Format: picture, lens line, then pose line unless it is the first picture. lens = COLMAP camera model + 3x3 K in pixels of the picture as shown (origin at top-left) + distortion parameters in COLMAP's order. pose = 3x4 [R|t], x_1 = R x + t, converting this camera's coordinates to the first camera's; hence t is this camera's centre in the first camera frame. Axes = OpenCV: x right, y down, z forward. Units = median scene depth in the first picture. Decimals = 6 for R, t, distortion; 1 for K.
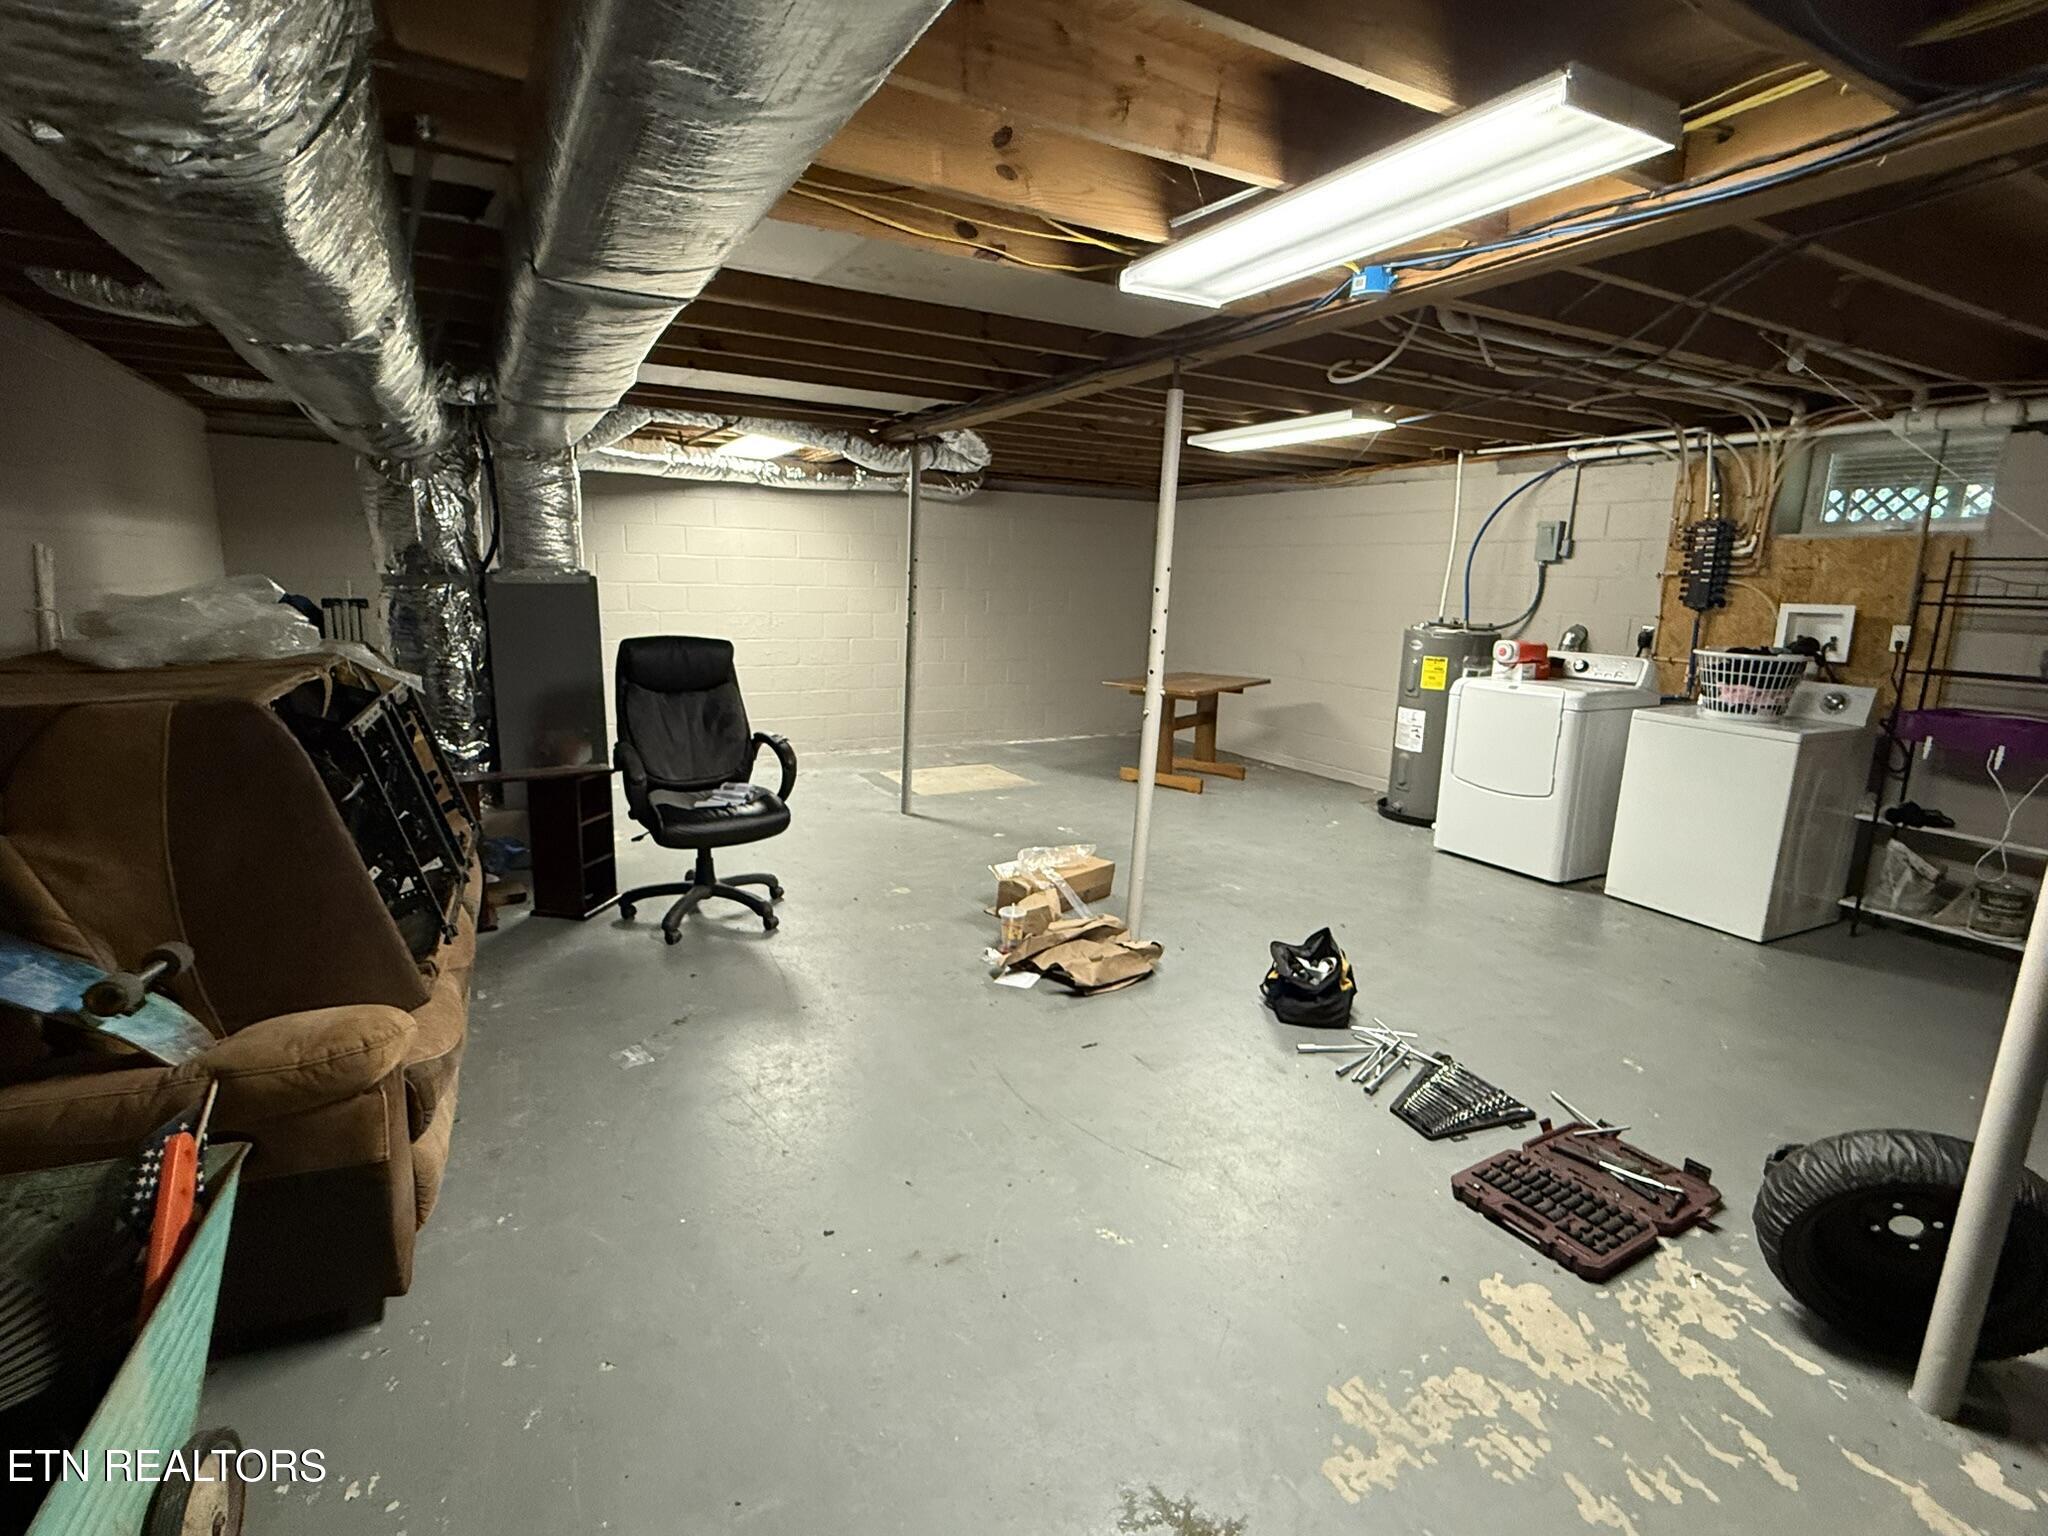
lens RADIAL K [[975.7, 0, 1023.2], [0, 975.7, 759.6], [0, 0, 1]] dist [-0.000803, -0.000875]
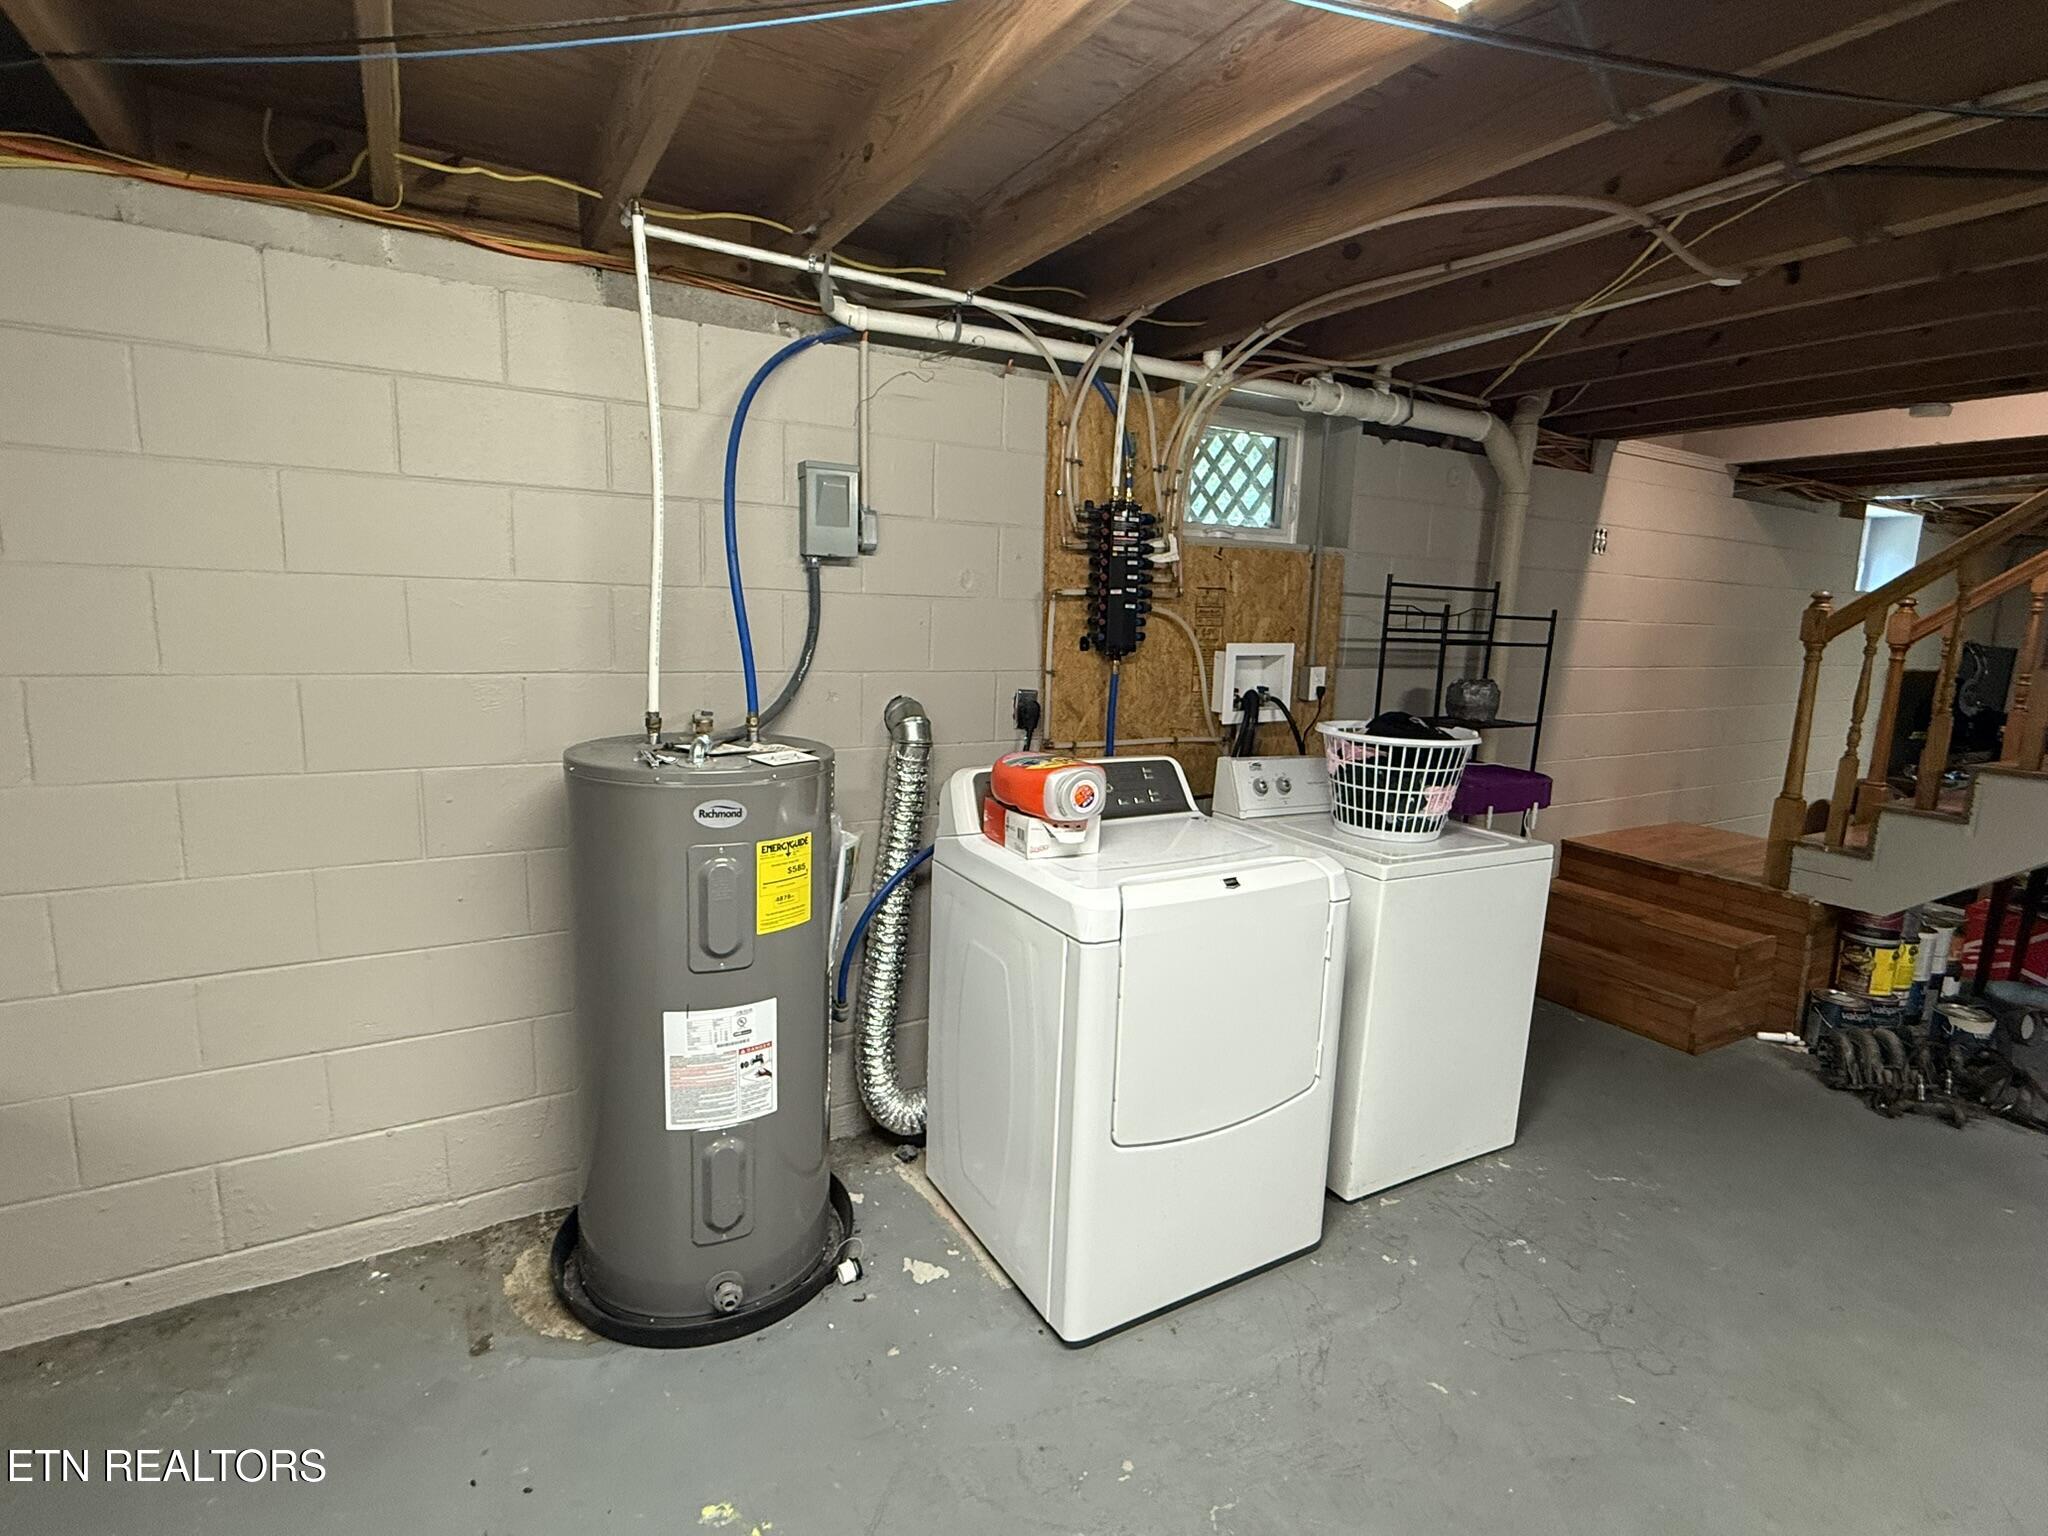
lens RADIAL K [[975.7, 0, 1018.4], [0, 975.7, 757.3], [0, 0, 1]] dist [-0.000803, -0.000875]
pose [[-0.015184, -0.191085, 0.981456, 0.115702], [0.147374, 0.970421, 0.191216, -0.224960], [-0.988964, 0.147545, 0.013426, 1.106566]]
